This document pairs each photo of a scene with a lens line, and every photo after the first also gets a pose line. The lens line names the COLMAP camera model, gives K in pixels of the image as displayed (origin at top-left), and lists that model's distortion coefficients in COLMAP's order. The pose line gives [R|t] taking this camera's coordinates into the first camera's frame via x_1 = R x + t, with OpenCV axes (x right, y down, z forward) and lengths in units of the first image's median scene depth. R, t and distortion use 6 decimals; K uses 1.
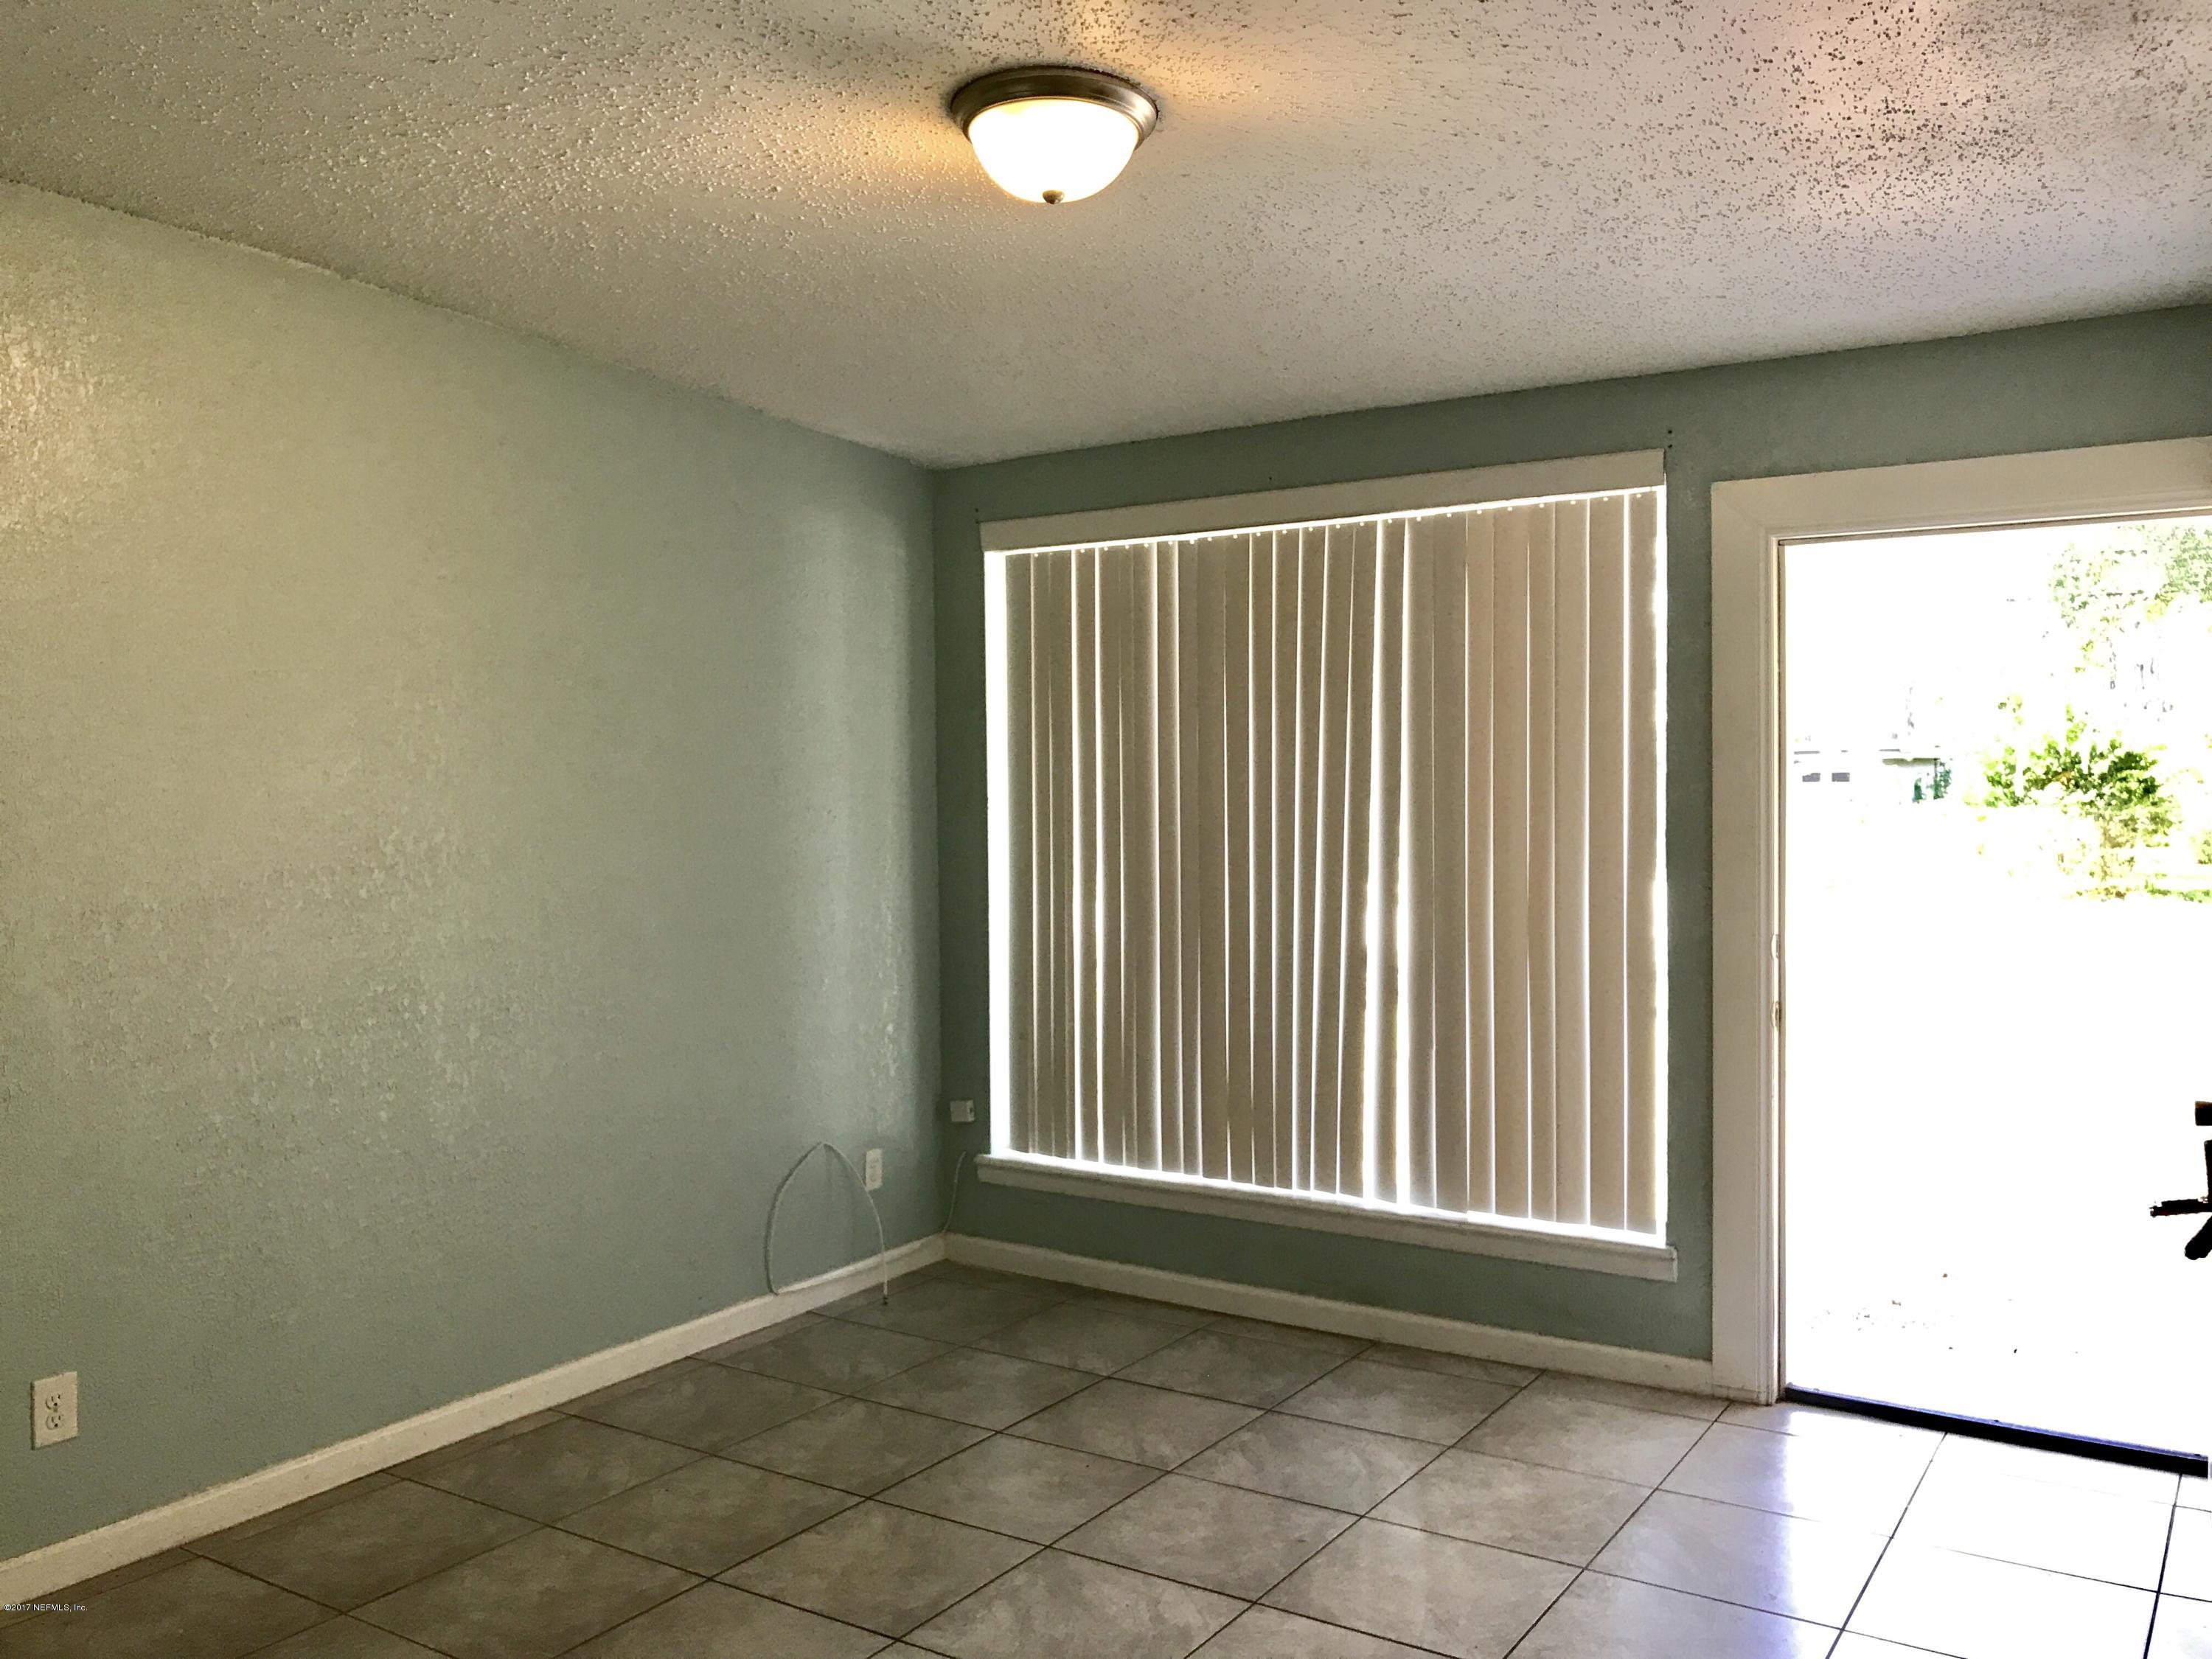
lens RADIAL K [[1841.9, 0, 1107.0], [0, 1841.9, 829.1], [0, 0, 1]] dist [0.012835, 0.000467]
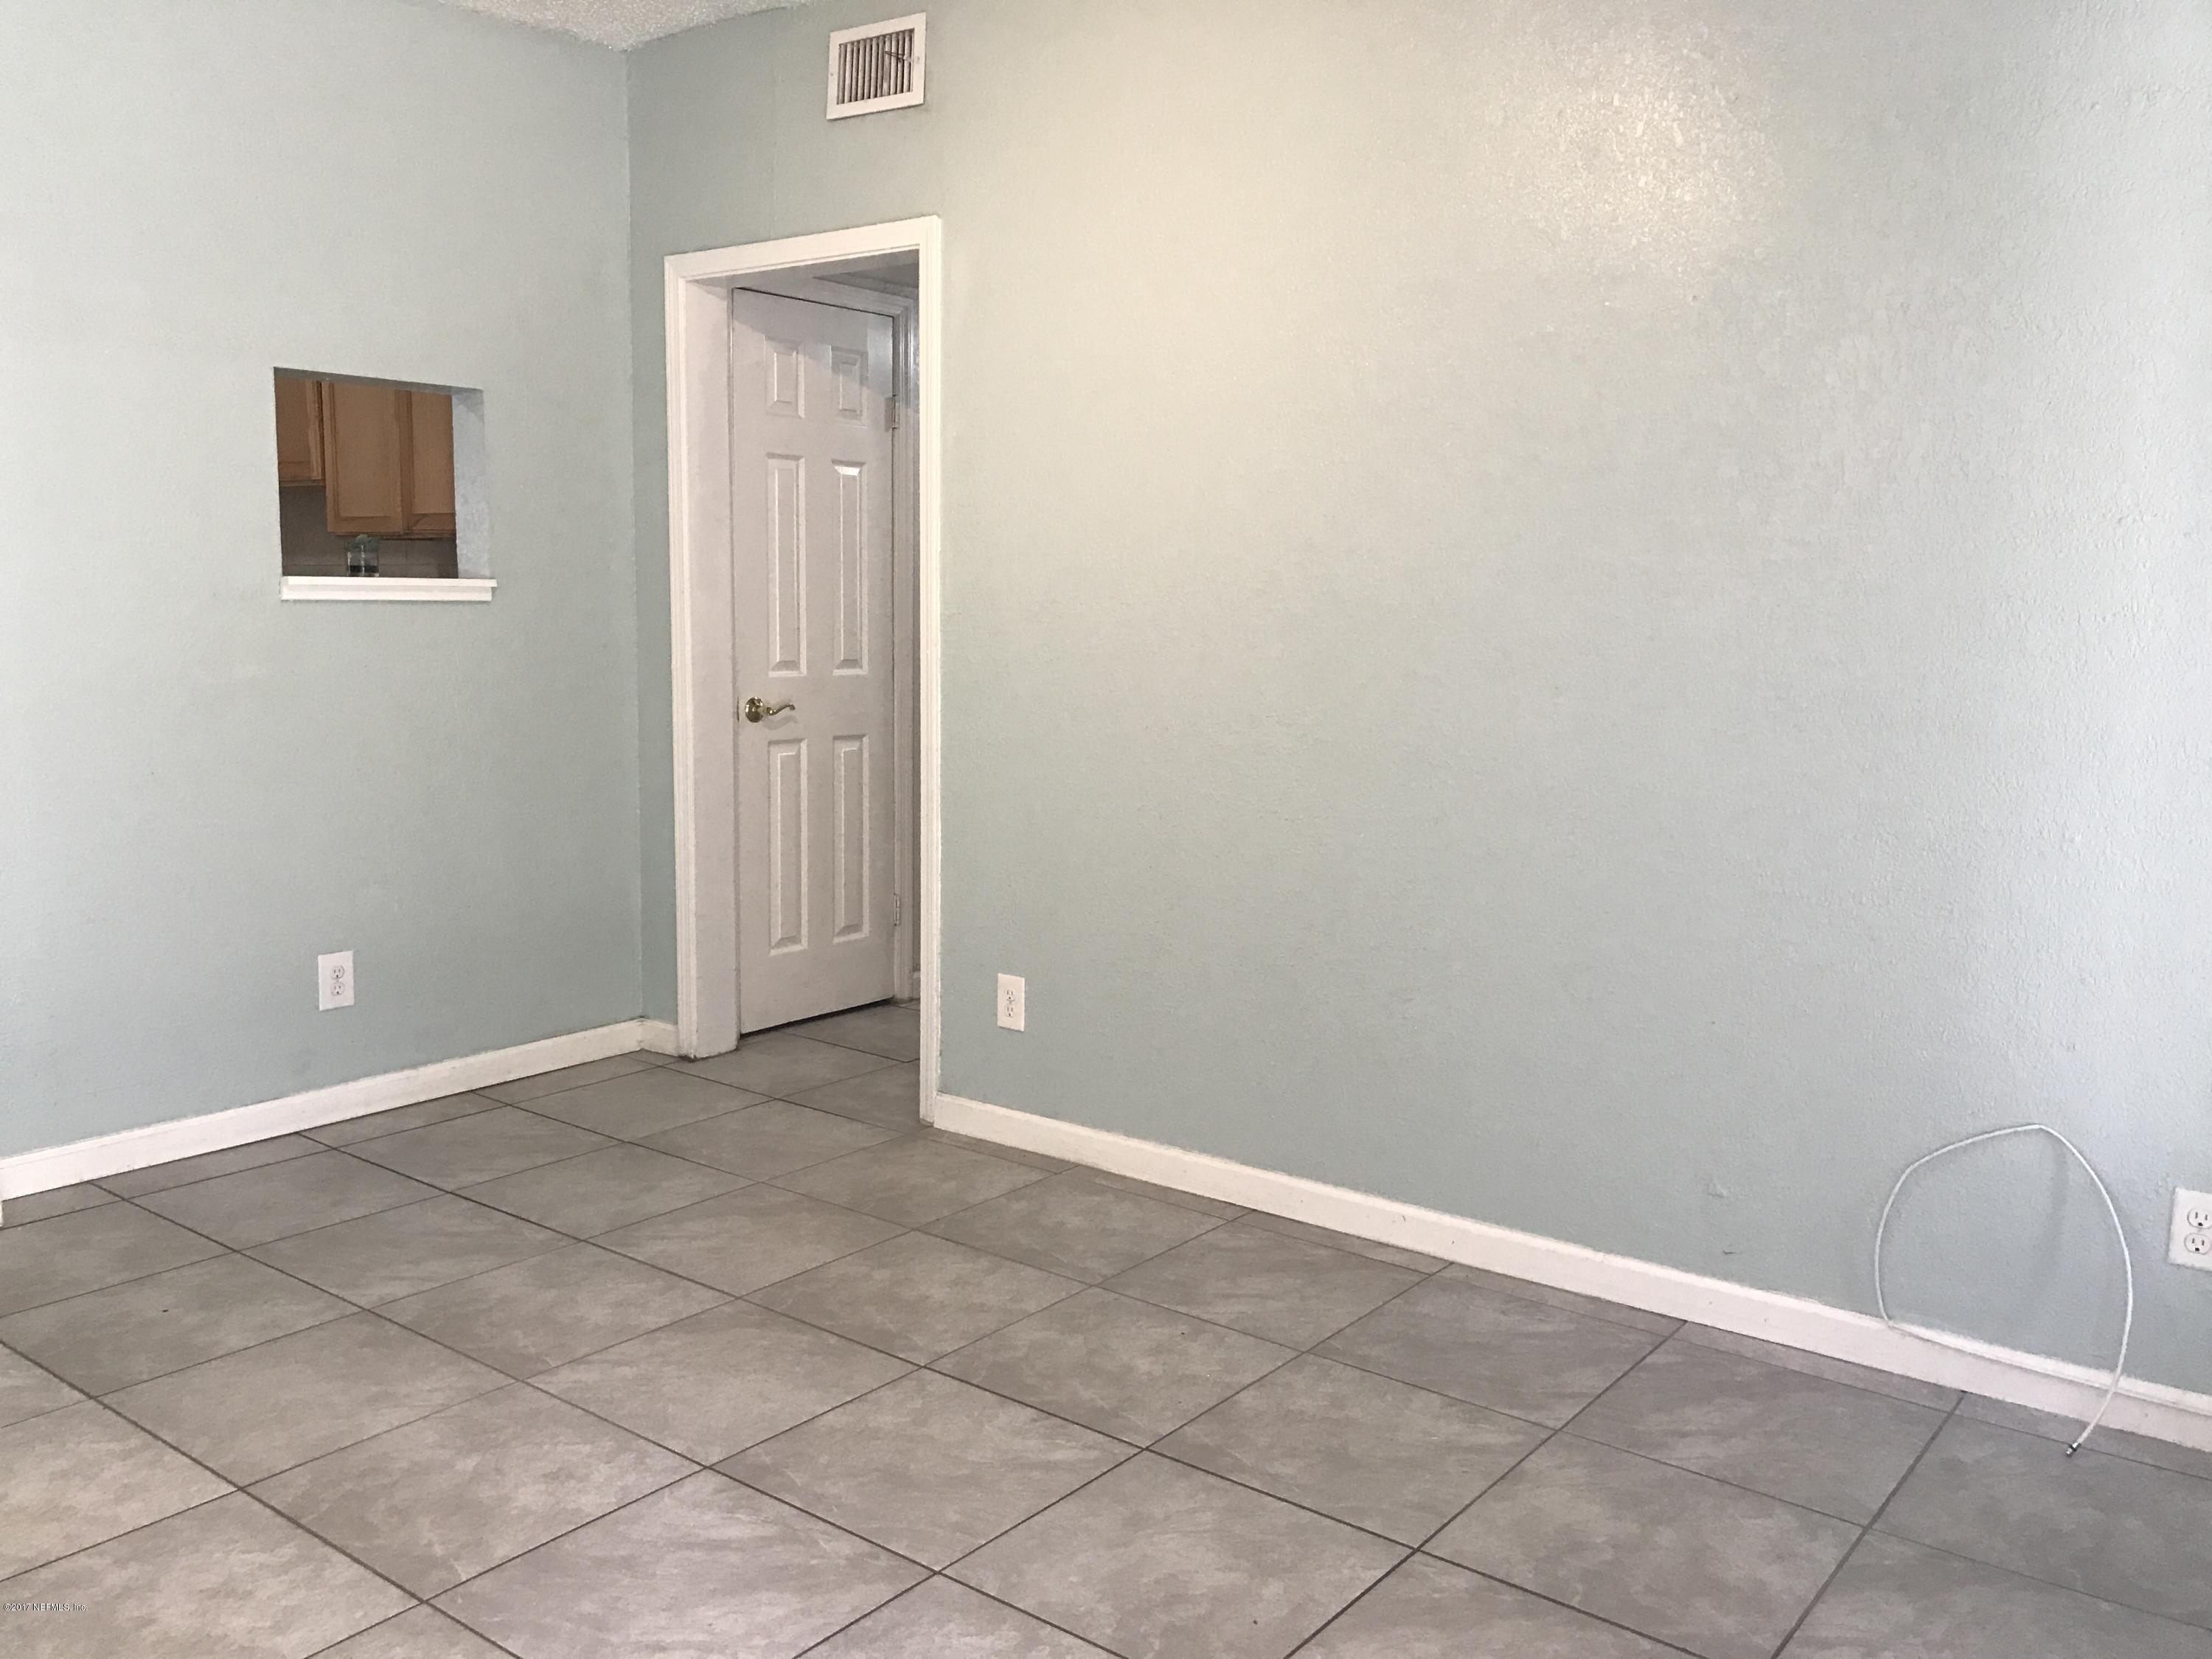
lens RADIAL K [[1841.9, 0, 1107.7], [0, 1841.9, 829.1], [0, 0, 1]] dist [0.012835, 0.000467]
pose [[-0.071046, 0.138438, -0.987820, 0.537732], [-0.049034, 0.988640, 0.142079, 0.020628], [0.996267, 0.058531, -0.063450, 0.991538]]
